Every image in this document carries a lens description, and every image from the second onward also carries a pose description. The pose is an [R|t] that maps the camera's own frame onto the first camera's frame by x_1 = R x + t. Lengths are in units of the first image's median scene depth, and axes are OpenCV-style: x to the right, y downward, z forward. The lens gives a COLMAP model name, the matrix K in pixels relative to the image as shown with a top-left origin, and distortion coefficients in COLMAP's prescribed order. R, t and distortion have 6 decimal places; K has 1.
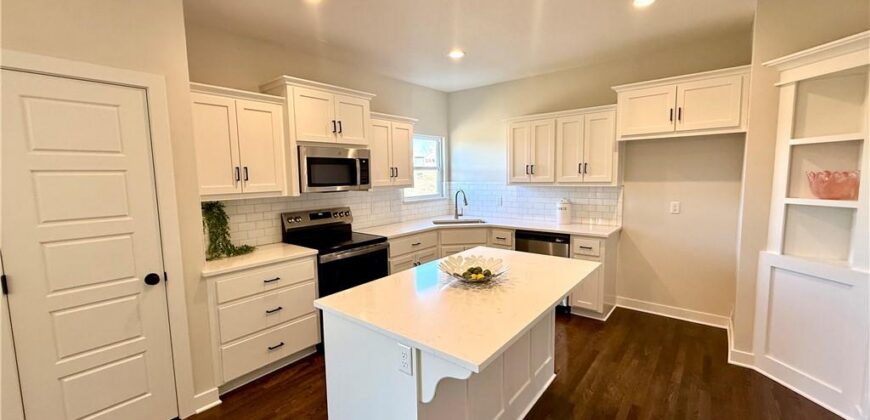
lens RADIAL K [[346.7, 0, 432.6], [0, 346.7, 209.9], [0, 0, 1]] dist [0.000354, 0.000007]
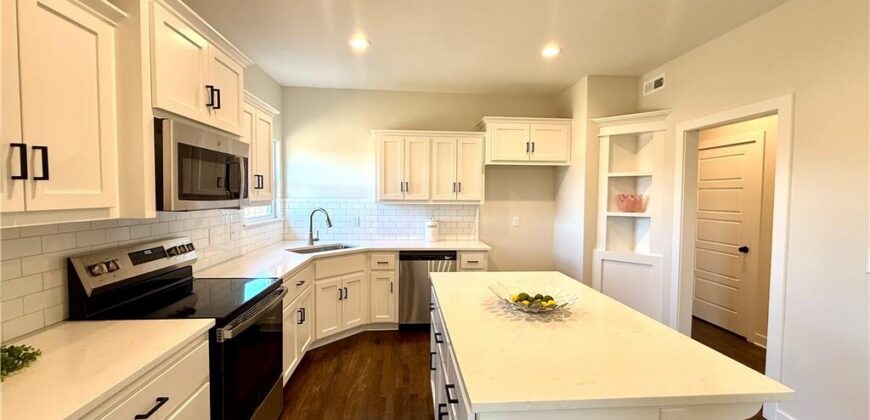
lens RADIAL K [[346.7, 0, 432.6], [0, 346.7, 209.9], [0, 0, 1]] dist [0.000354, 0.000007]
pose [[0.720001, -0.004062, 0.693961, -0.370791], [0.046628, 0.998006, -0.042536, -0.009790], [-0.692404, 0.062984, 0.718755, 0.306713]]
